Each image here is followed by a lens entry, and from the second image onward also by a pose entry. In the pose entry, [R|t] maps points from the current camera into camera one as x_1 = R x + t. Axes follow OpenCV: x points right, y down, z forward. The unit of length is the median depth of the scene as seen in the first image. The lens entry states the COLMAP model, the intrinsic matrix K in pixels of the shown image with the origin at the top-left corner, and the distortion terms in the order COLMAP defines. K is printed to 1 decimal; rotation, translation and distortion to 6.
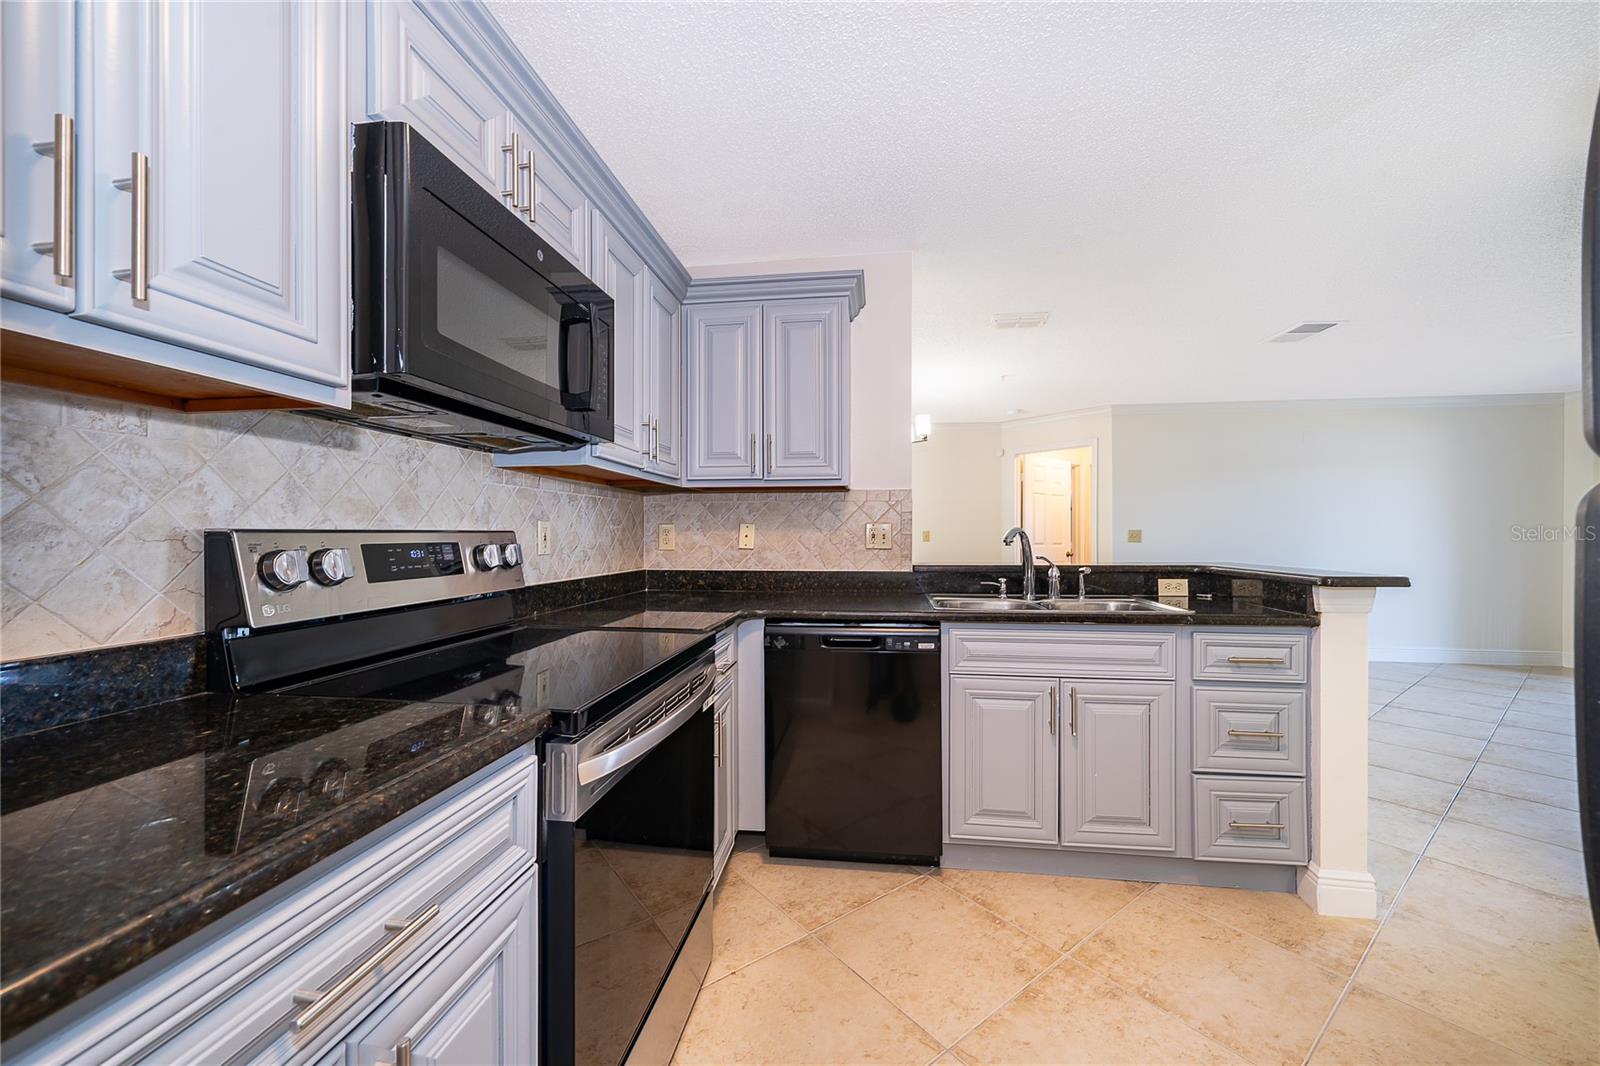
lens RADIAL K [[608.0, 0, 800.5], [0, 608.0, 536.2], [0, 0, 1]] dist [-0.001736, 0.000098]
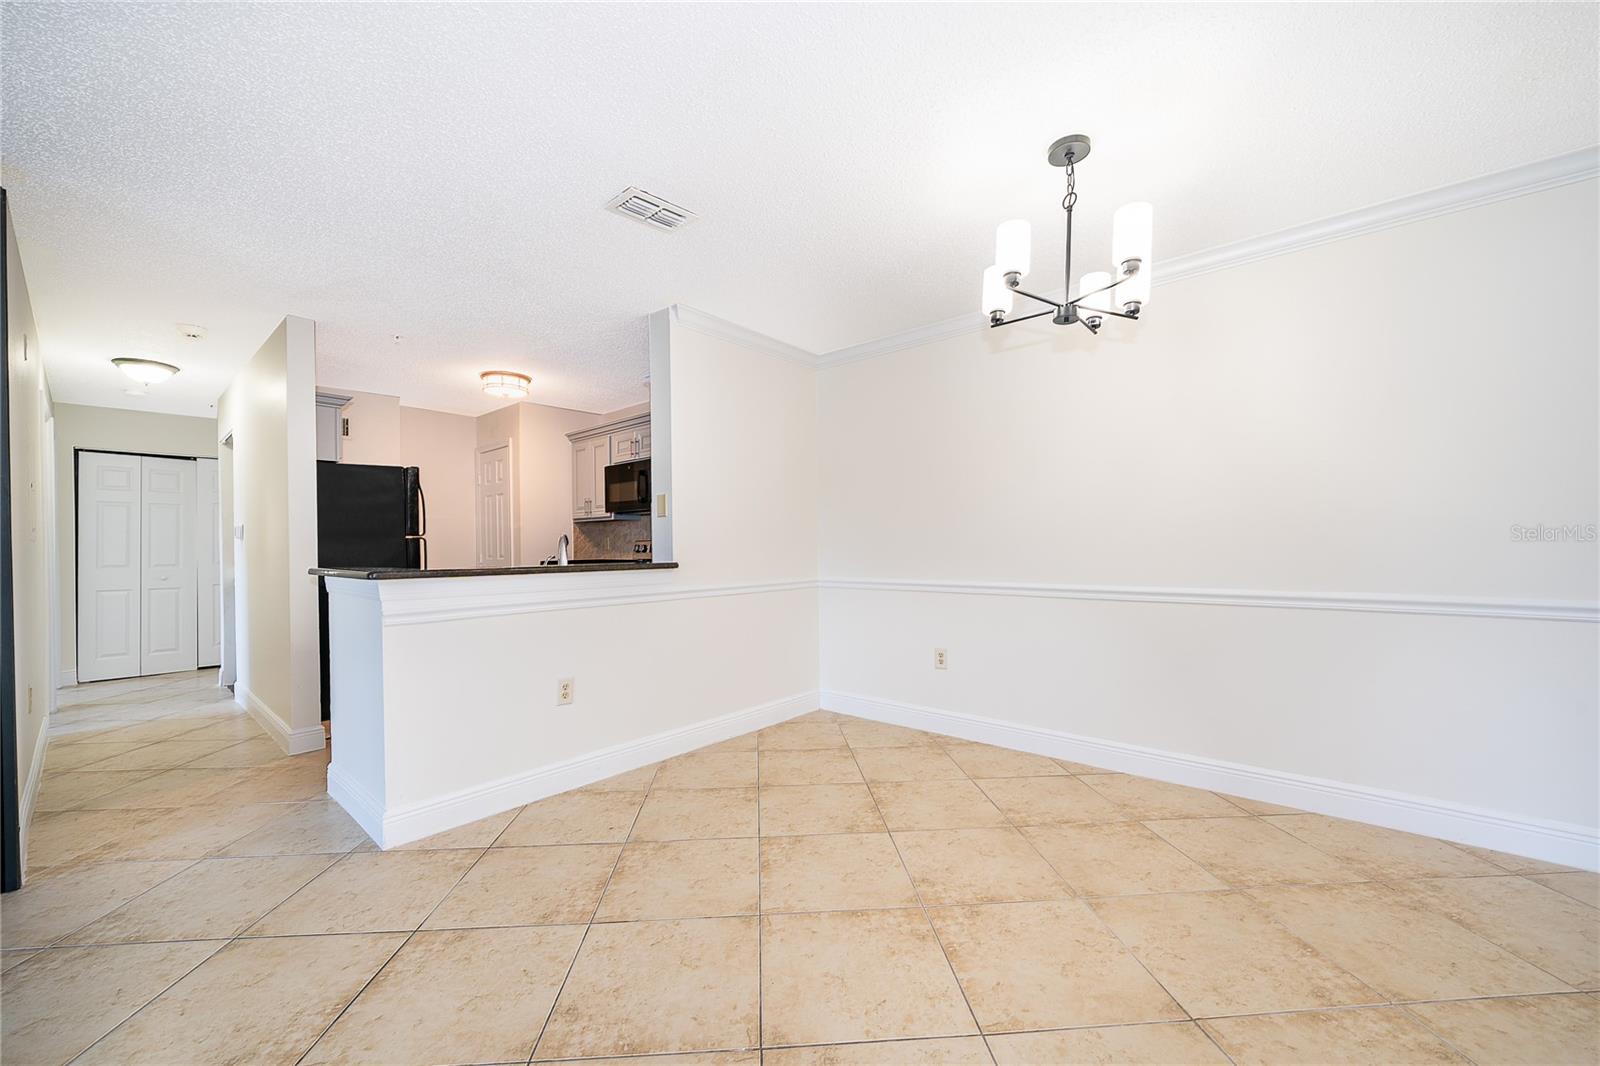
lens RADIAL K [[621.8, 0, 799.3], [0, 621.8, 544.1], [0, 0, 1]] dist [-0.001440, -0.000261]
pose [[-0.546357, 0.006453, -0.837528, 1.955493], [0.009041, 0.999957, 0.001807, 0.014037], [0.837504, -0.006585, -0.546392, 3.483524]]
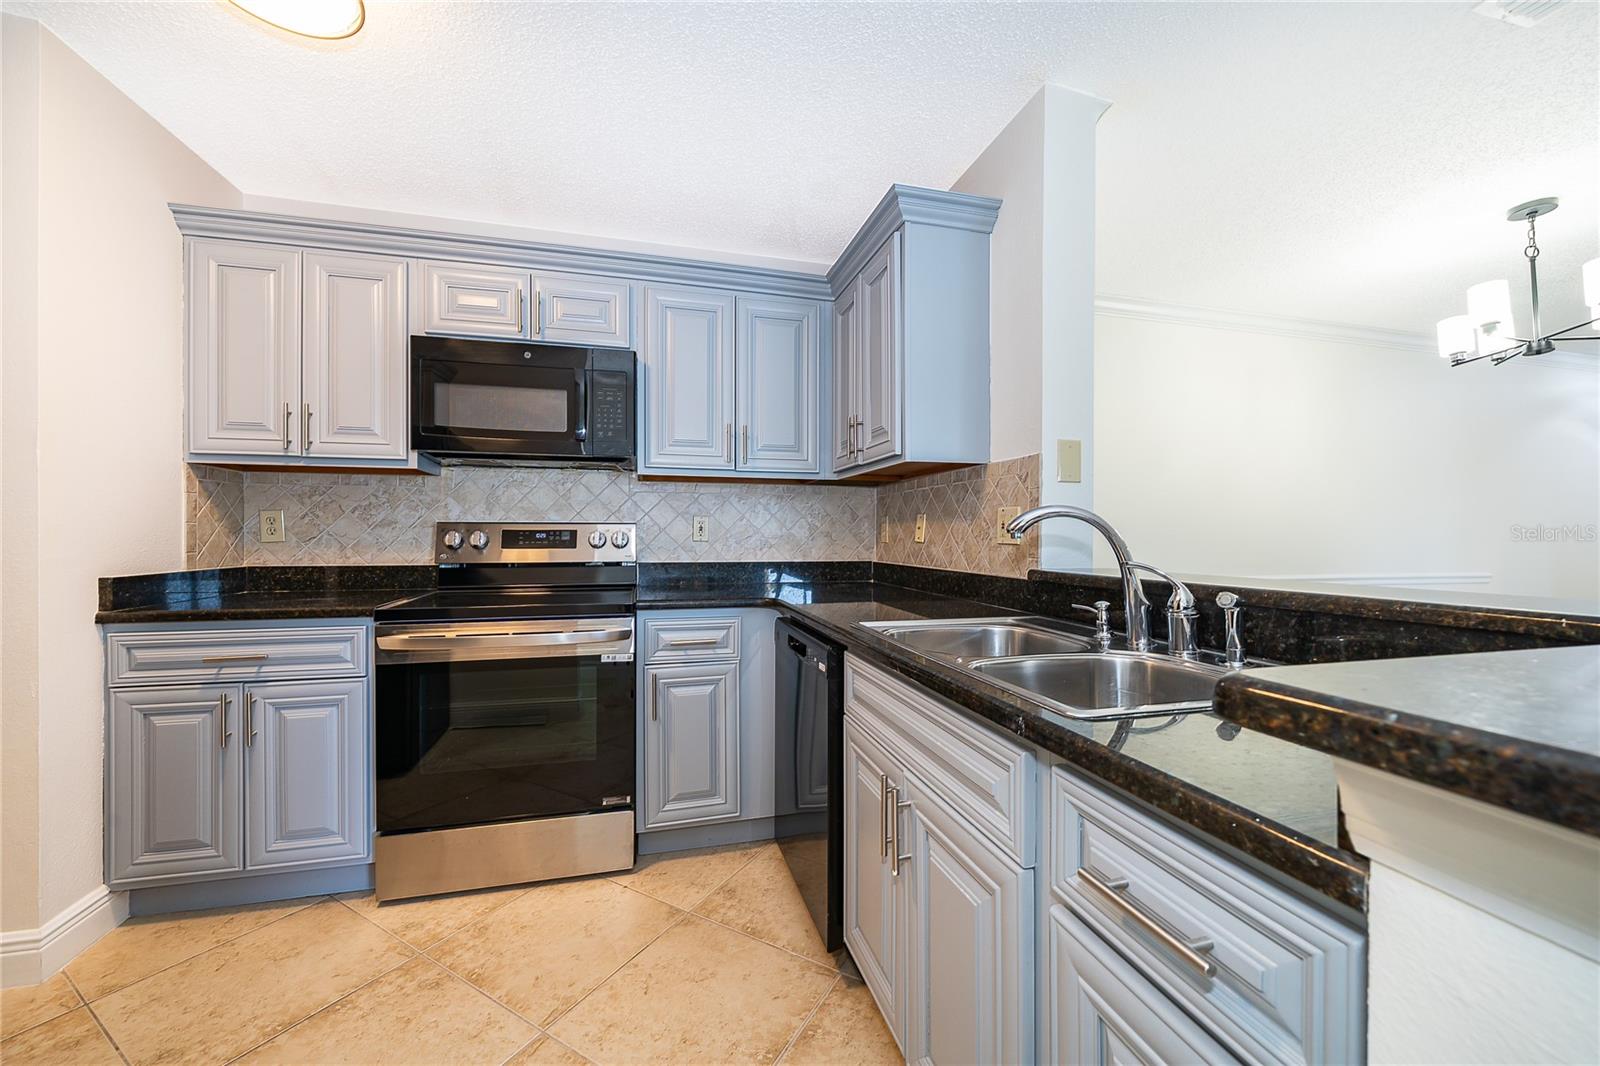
lens RADIAL K [[608.0, 0, 800.5], [0, 608.0, 536.2], [0, 0, 1]] dist [-0.001736, 0.000098]
pose [[0.384390, 0.002925, -0.923166, 1.214296], [-0.005850, 0.999983, 0.000733, 0.022152], [0.923152, 0.005119, 0.384400, 0.913528]]
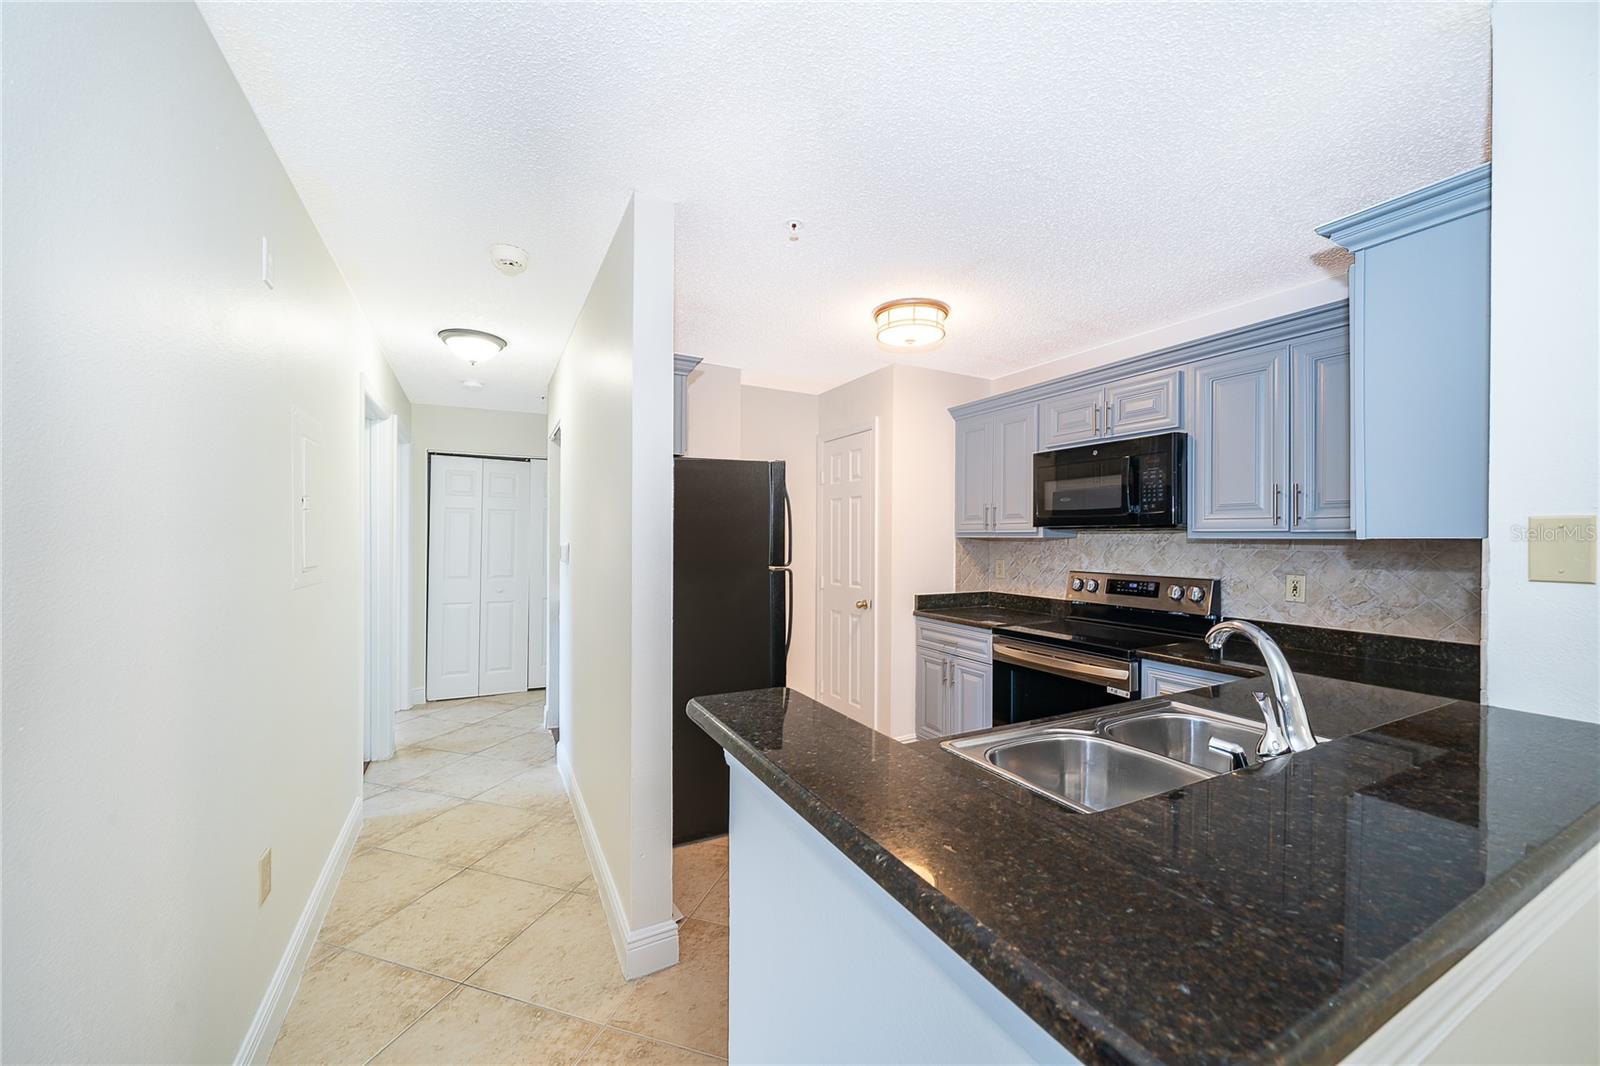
lens RADIAL K [[608.0, 0, 800.5], [0, 608.0, 536.2], [0, 0, 1]] dist [-0.001736, 0.000098]
pose [[-0.811417, -0.004353, -0.584452, 1.524415], [-0.007409, 0.999969, 0.002839, -0.136171], [0.584421, 0.006634, -0.811424, 1.893838]]
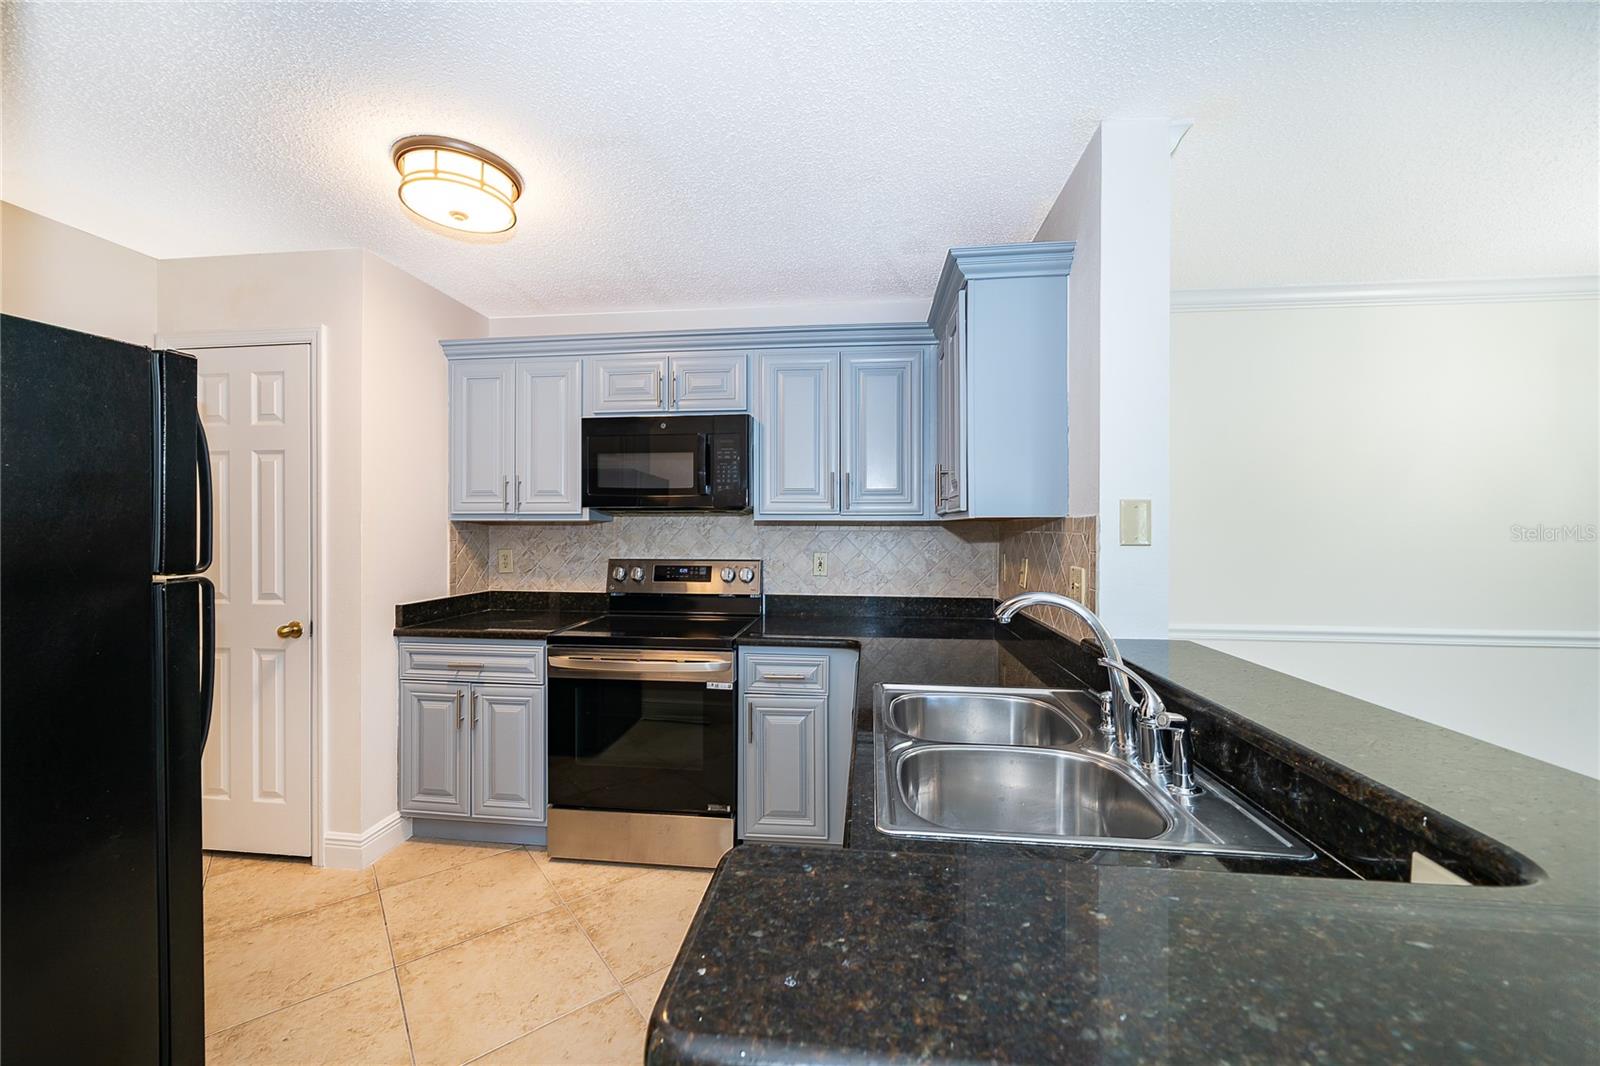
lens RADIAL K [[617.4, 0, 798.8], [0, 617.4, 529.2], [0, 0, 1]] dist [-0.000568, -0.000090]
pose [[0.025569, -0.000074, -0.999673, 1.412843], [-0.006812, 0.999977, -0.000248, -0.108542], [0.999650, 0.006817, 0.025568, 1.213289]]
